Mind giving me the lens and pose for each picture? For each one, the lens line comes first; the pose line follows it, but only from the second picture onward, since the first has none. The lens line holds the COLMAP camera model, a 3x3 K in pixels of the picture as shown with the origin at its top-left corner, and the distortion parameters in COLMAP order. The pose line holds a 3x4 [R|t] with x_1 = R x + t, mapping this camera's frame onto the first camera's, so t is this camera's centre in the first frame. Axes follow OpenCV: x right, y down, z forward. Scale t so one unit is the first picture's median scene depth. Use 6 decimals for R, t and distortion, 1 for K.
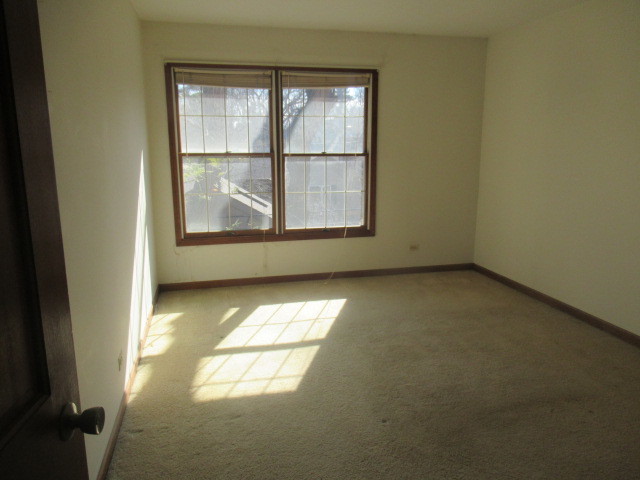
lens RADIAL K [[443.6, 0, 320.0], [0, 443.6, 240.0], [0, 0, 1]] dist [-0.004132, -0.000864]
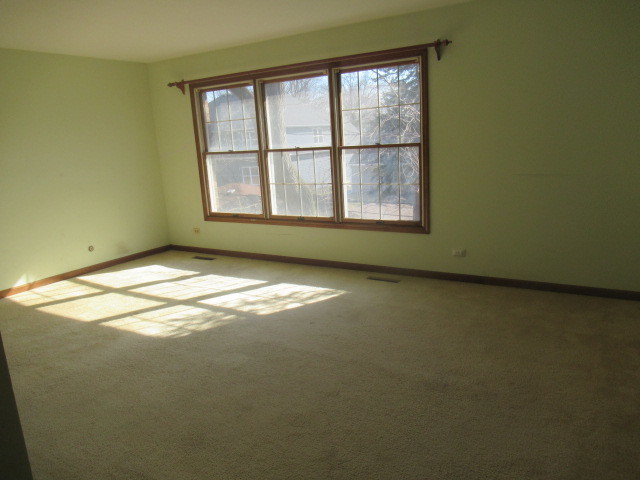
lens RADIAL K [[477.4, 0, 320.0], [0, 477.4, 240.0], [0, 0, 1]] dist [0.001731, 0.000016]
pose [[0.718508, 0.110545, -0.686678, 0.685265], [-0.096207, 0.993594, 0.059288, -0.035545], [0.688833, 0.023464, 0.724540, 0.148540]]
